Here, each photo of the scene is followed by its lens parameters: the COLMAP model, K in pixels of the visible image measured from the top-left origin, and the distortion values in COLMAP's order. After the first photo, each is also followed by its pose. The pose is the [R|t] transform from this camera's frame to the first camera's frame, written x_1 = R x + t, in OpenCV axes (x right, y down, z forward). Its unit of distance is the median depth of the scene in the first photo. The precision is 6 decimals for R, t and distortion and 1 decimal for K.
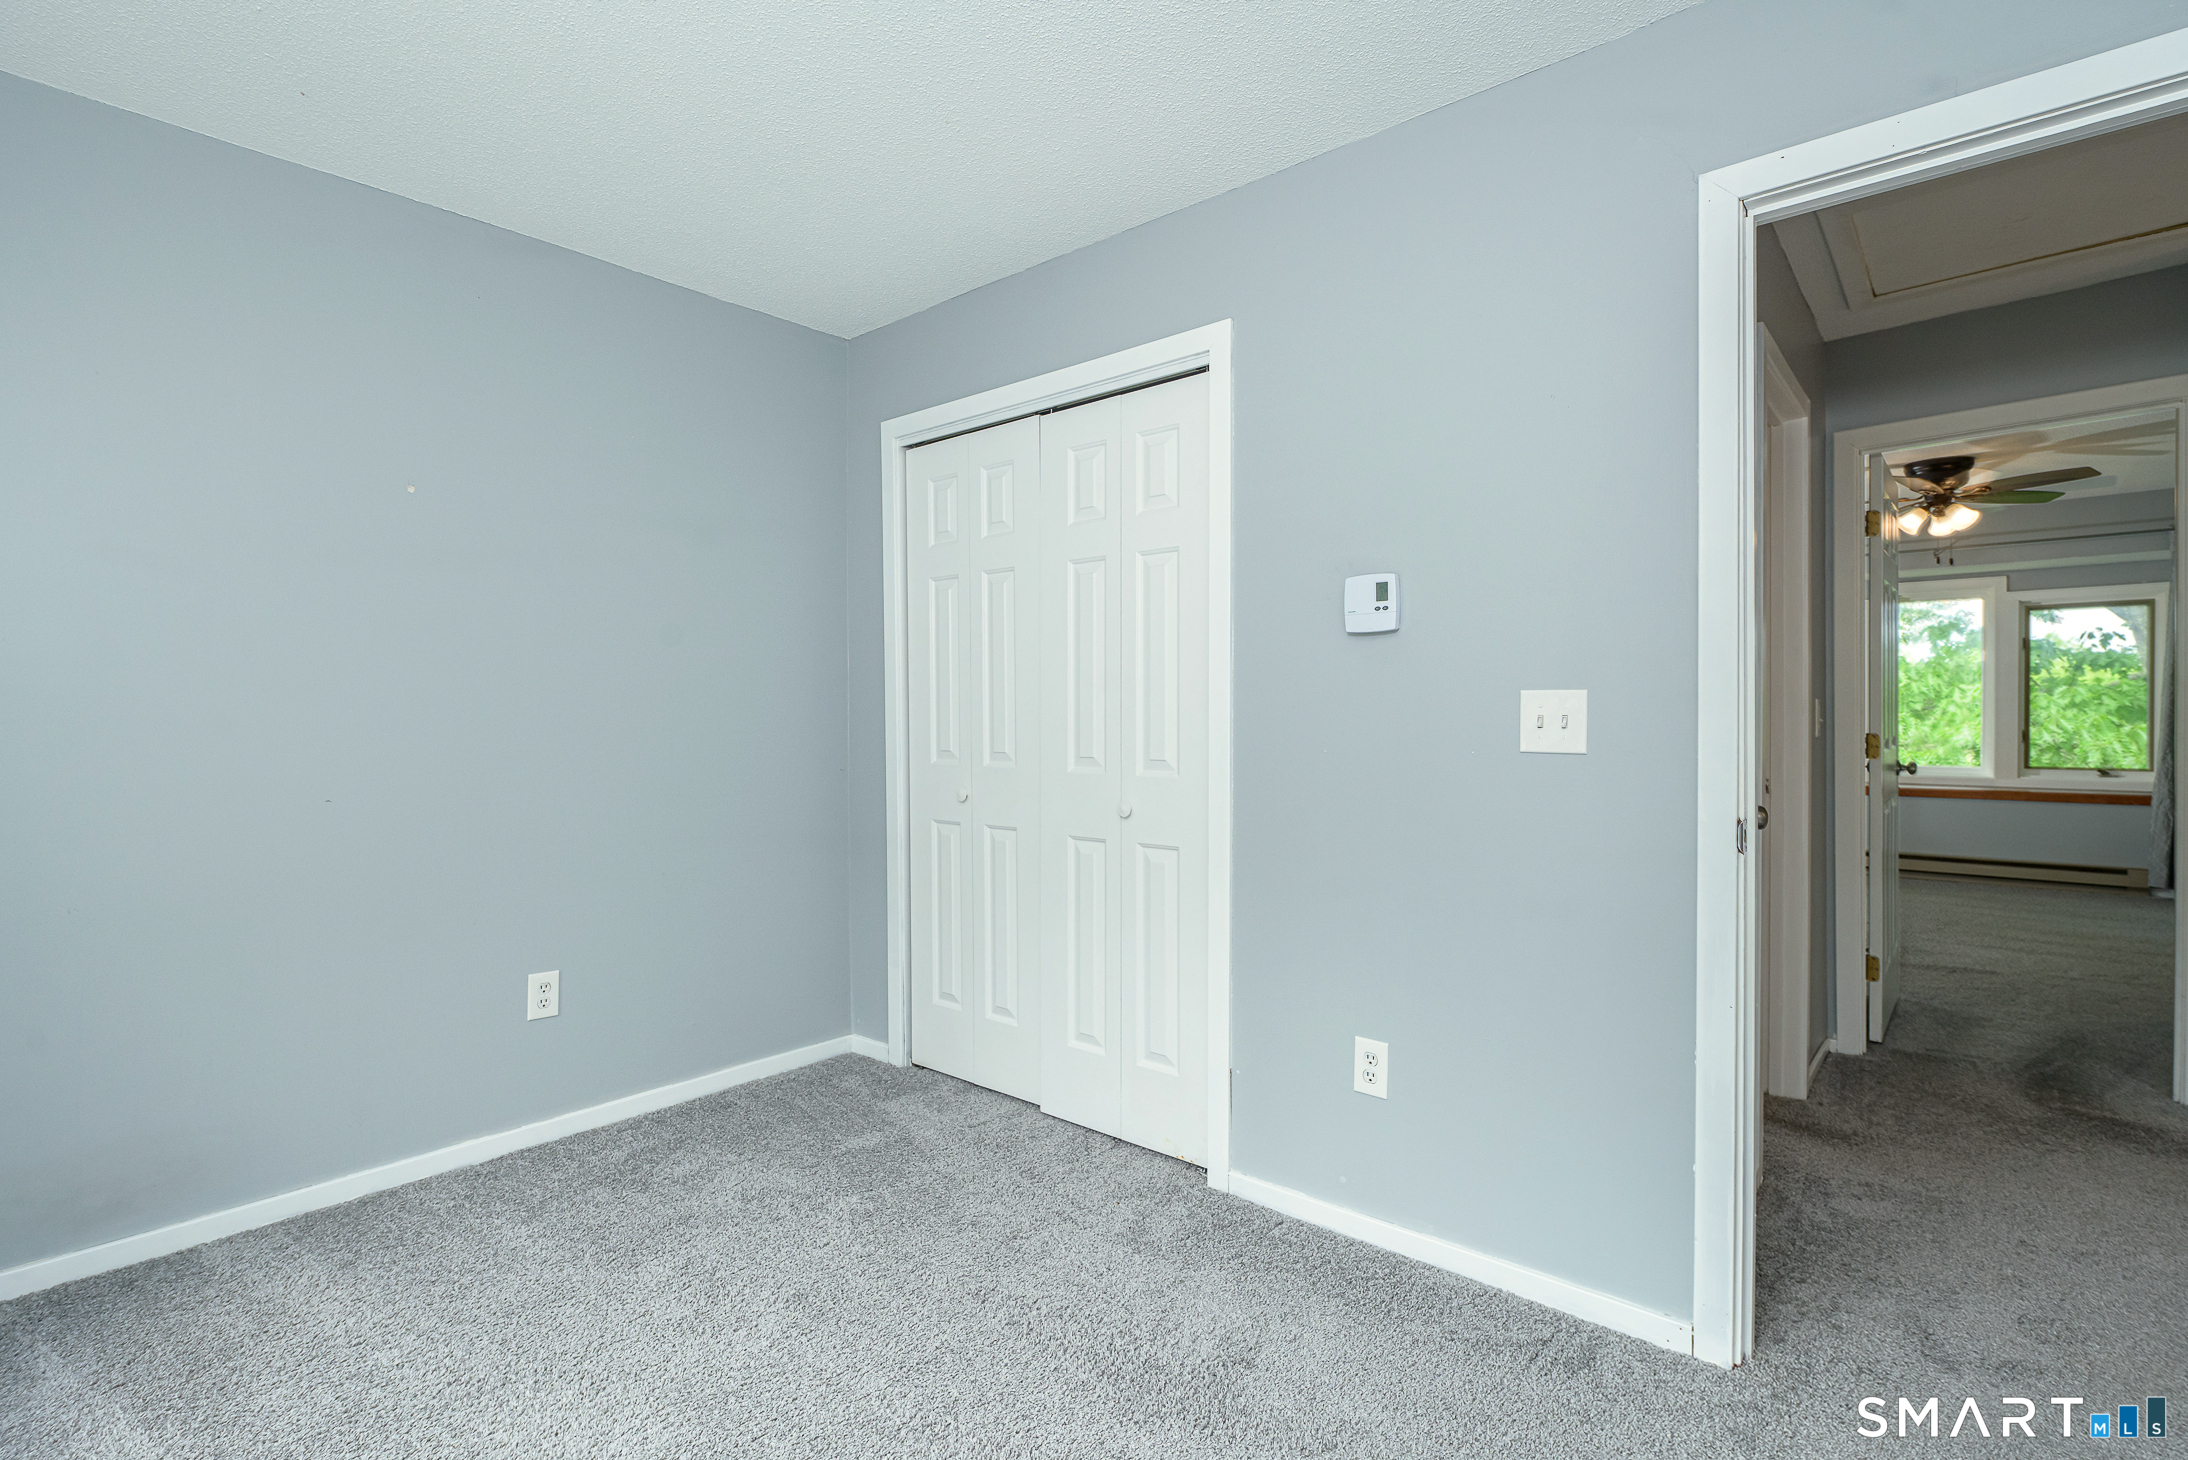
lens RADIAL K [[1035.5, 0, 1096.5], [0, 1035.5, 731.4], [0, 0, 1]] dist [-0.005513, -0.000892]
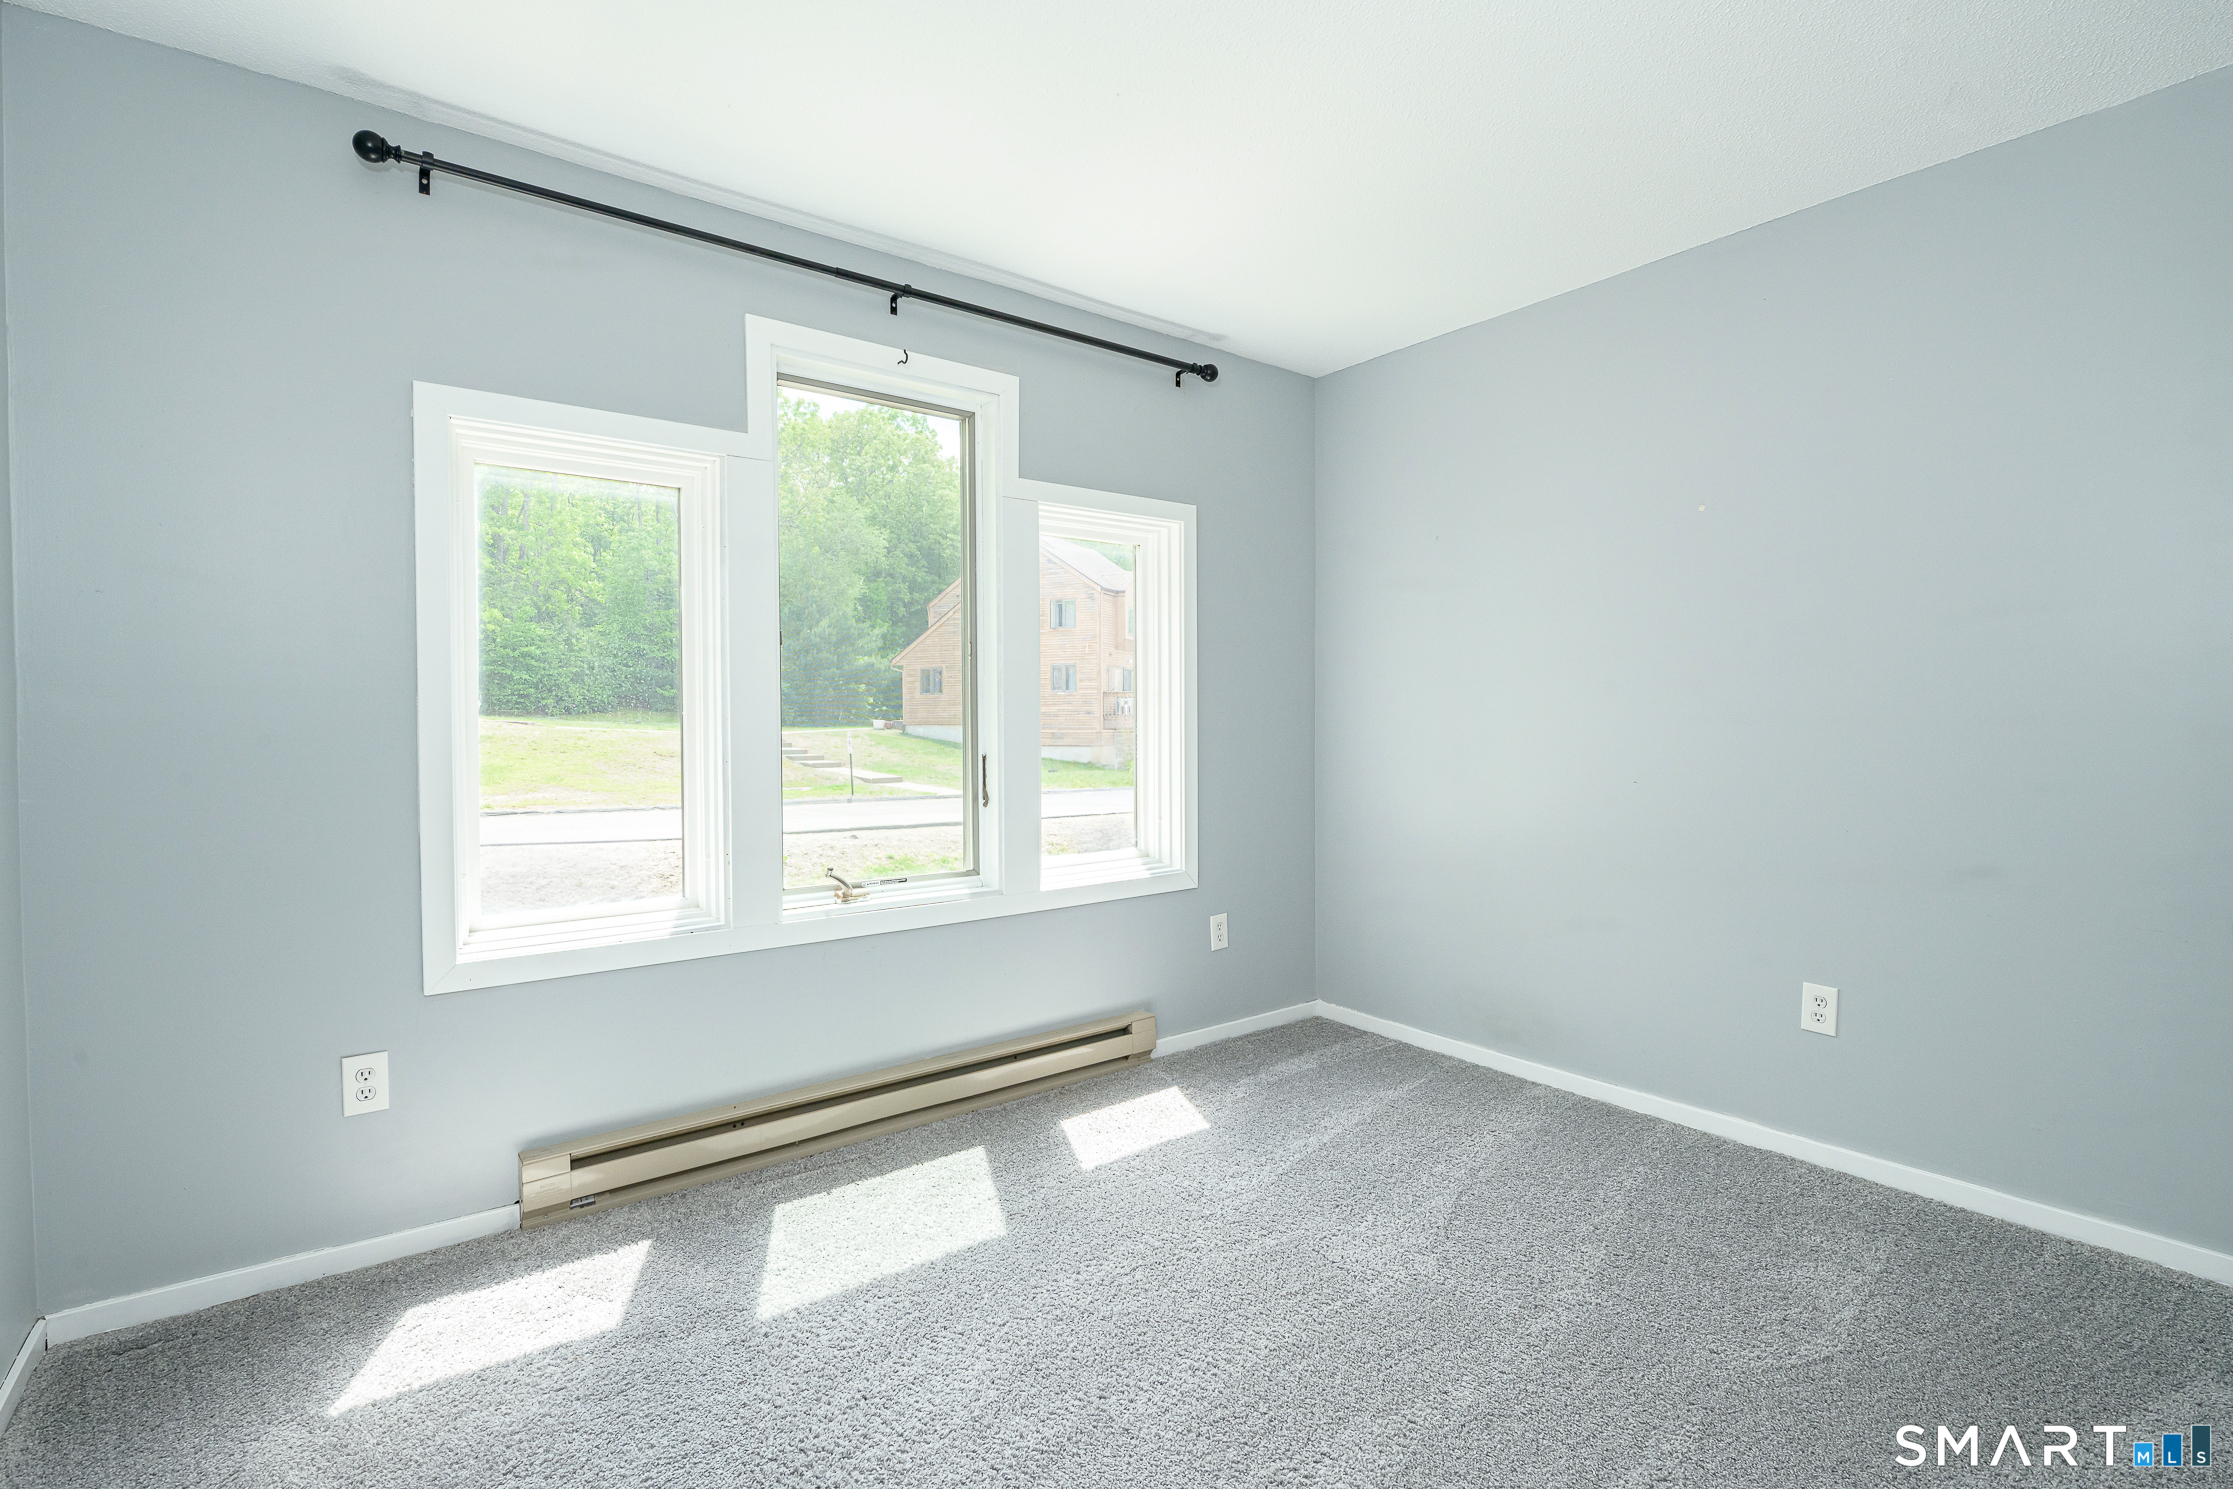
lens RADIAL K [[1056.8, 0, 1119.1], [0, 1056.8, 745.9], [0, 0, 1]] dist [-0.005513, -0.000892]
pose [[-0.192972, 0.034357, -0.980602, 0.553266], [-0.010577, 0.999256, 0.037092, -0.014479], [0.981147, 0.017530, -0.192465, 0.585768]]
